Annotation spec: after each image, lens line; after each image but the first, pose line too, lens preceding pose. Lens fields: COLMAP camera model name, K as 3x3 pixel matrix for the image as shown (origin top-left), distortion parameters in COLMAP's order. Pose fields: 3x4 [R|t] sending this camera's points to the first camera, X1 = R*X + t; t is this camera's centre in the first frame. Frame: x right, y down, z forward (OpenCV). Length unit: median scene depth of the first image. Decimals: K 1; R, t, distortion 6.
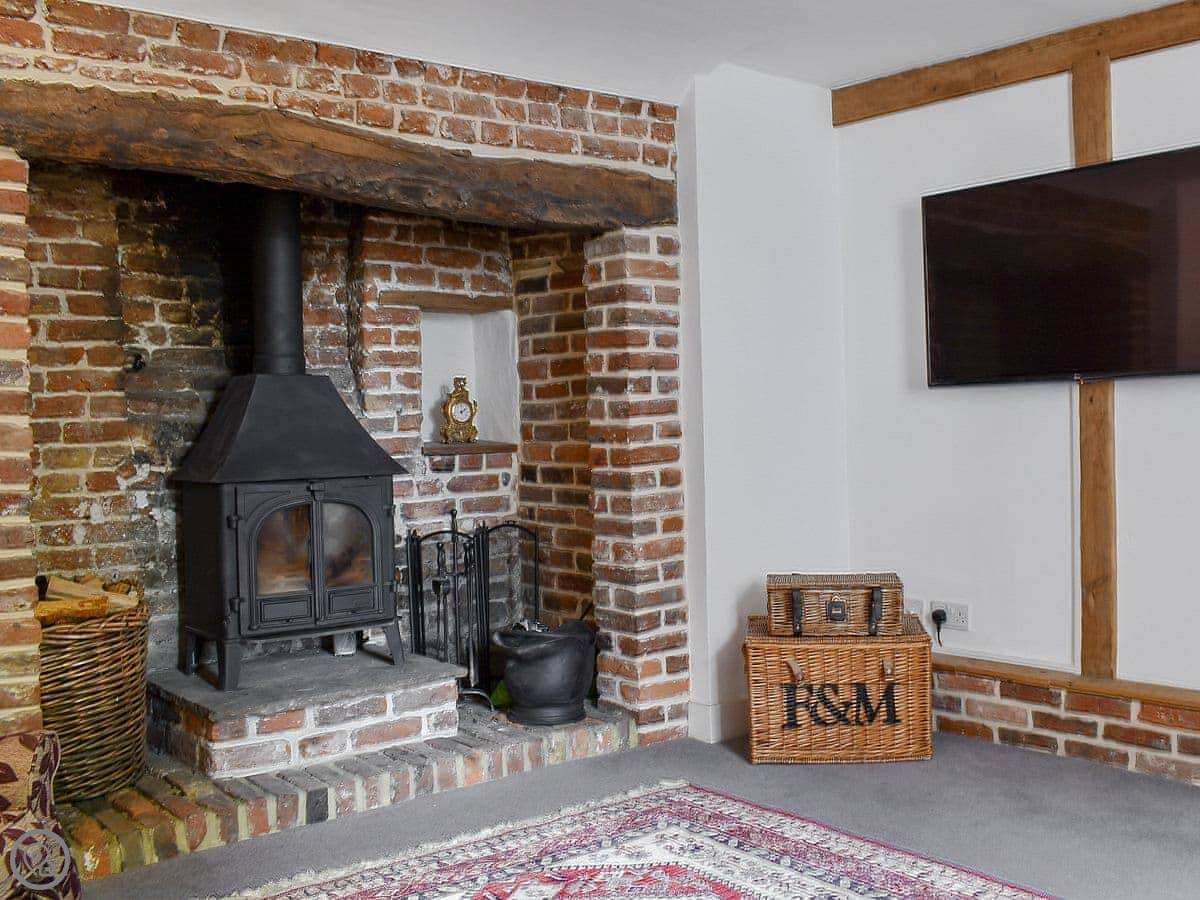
lens RADIAL K [[1253.1, 0, 599.7], [0, 1253.1, 433.9], [0, 0, 1]] dist [-0.088673, 0.014785]
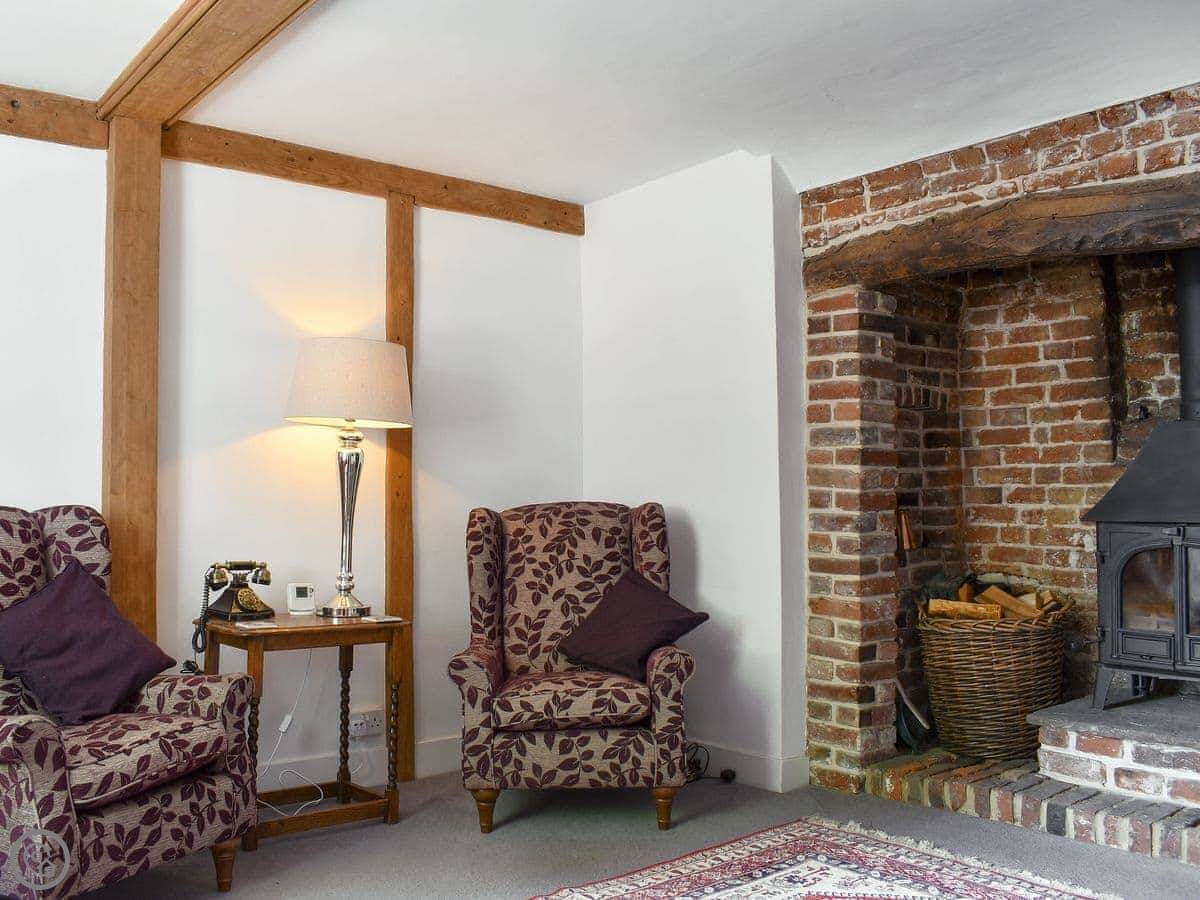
lens RADIAL K [[1108.1, 0, 600.0], [0, 1108.1, 450.0], [0, 0, 1]] dist [-0.060032, -0.002973]
pose [[-0.018248, -0.013153, -0.999747, 0.675866], [-0.000710, 0.999913, -0.013142, -0.011512], [0.999833, 0.000470, -0.018256, 0.558942]]
